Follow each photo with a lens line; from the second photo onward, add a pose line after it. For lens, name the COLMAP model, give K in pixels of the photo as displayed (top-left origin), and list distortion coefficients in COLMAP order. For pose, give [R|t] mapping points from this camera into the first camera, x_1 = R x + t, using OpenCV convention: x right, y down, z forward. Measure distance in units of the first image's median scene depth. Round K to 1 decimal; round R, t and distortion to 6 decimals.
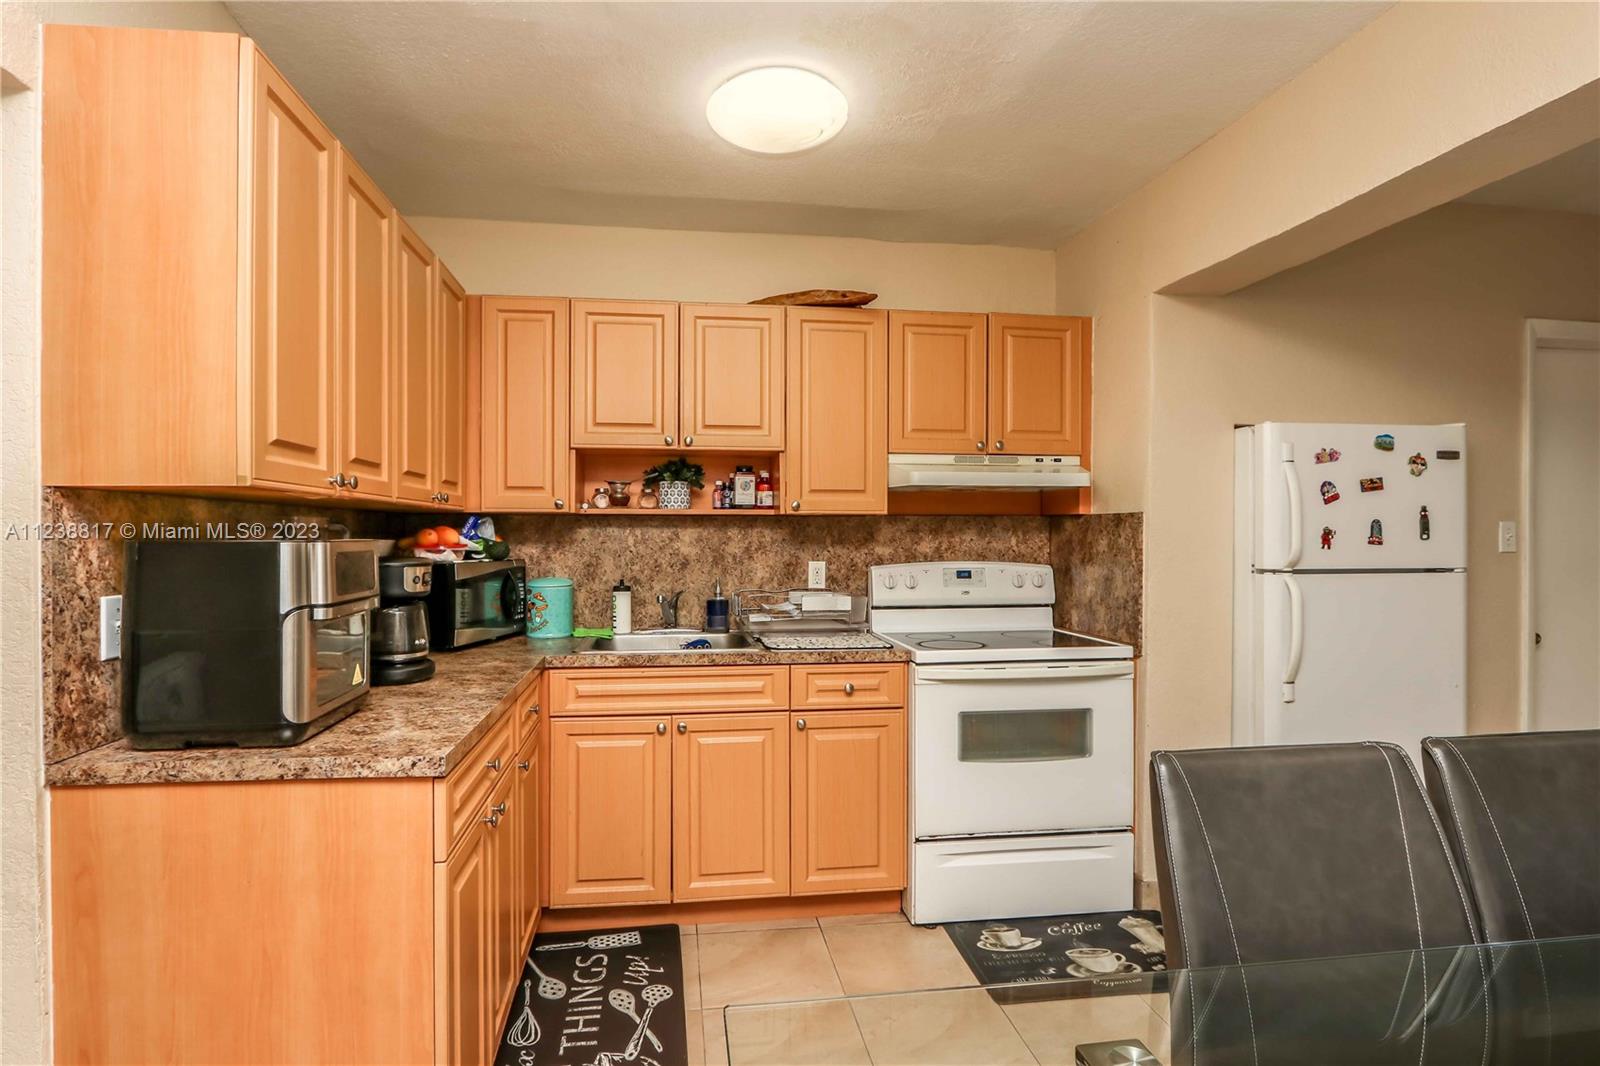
lens RADIAL K [[769.1, 0, 807.3], [0, 769.1, 537.0], [0, 0, 1]] dist [-0.018837, 0.002265]
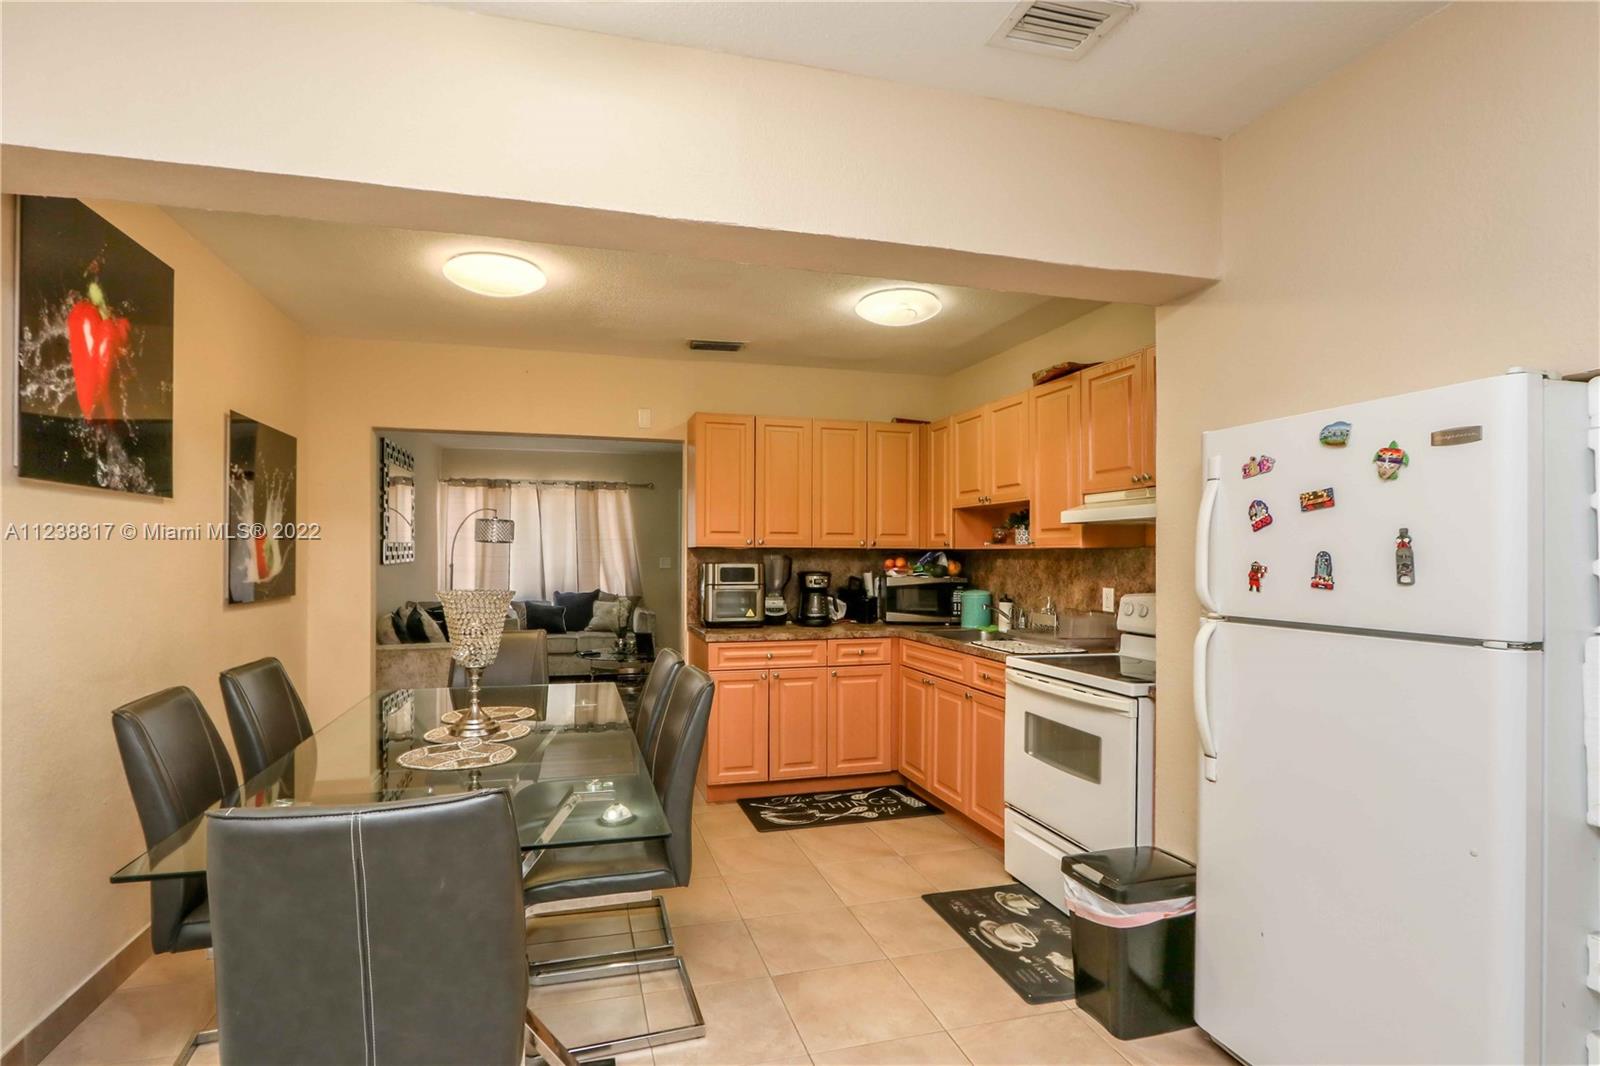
lens RADIAL K [[769.1, 0, 775.6], [0, 769.1, 561.1], [0, 0, 1]] dist [-0.018837, 0.002265]
pose [[0.150643, 0.007329, -0.988561, 1.340472], [-0.008814, 0.999943, 0.006070, -0.014428], [0.988549, 0.007798, 0.150698, 0.422111]]
